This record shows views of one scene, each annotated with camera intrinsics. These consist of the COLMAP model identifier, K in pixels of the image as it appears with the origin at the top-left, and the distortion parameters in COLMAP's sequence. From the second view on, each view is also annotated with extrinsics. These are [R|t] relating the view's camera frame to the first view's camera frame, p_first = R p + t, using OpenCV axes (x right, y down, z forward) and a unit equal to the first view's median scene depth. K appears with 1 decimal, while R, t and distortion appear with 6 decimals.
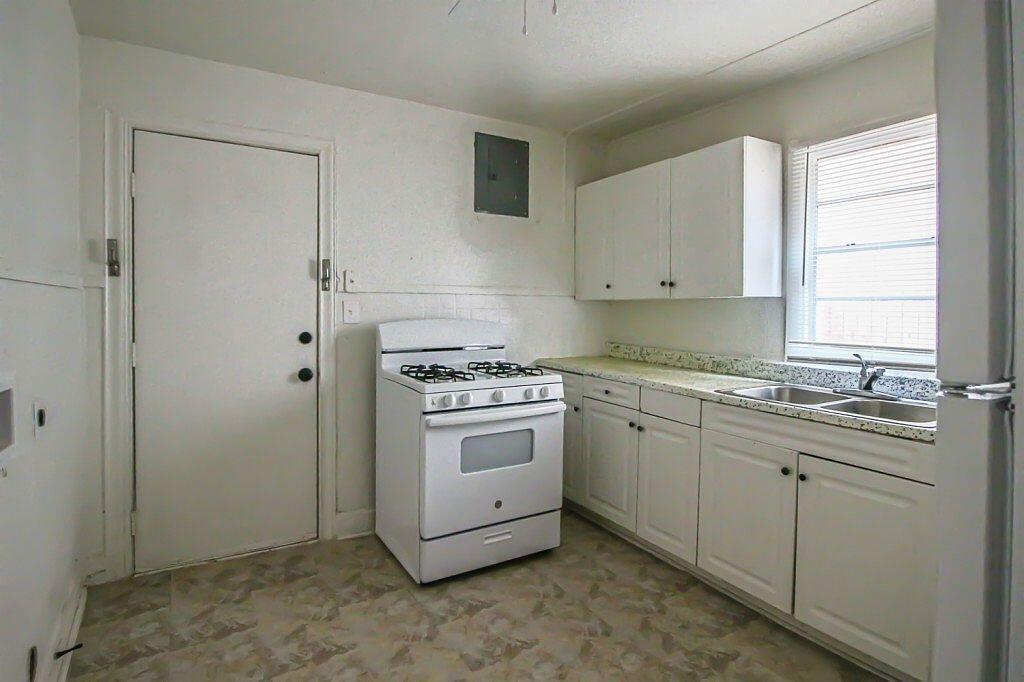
lens RADIAL K [[527.1, 0, 501.5], [0, 527.1, 312.1], [0, 0, 1]] dist [-0.006457, -0.000568]
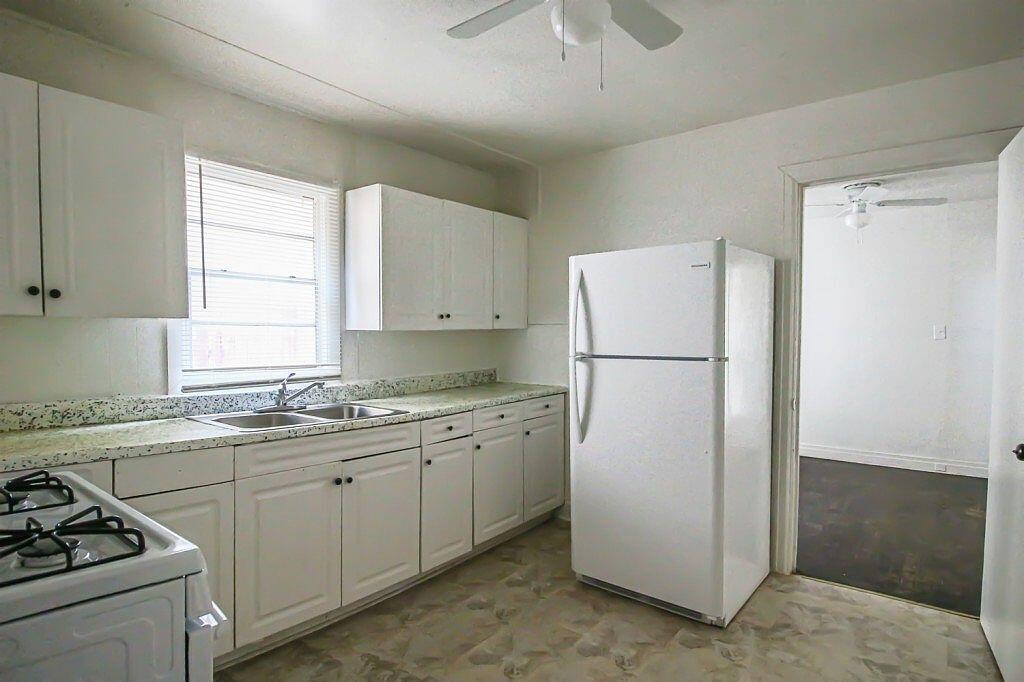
lens RADIAL K [[527.1, 0, 512.5], [0, 527.1, 348.1], [0, 0, 1]] dist [-0.006457, -0.000568]
pose [[-0.313062, -0.031907, 0.949197, -0.525030], [-0.003247, 0.999466, 0.032526, -0.013627], [-0.949727, 0.007100, -0.312998, 0.845383]]
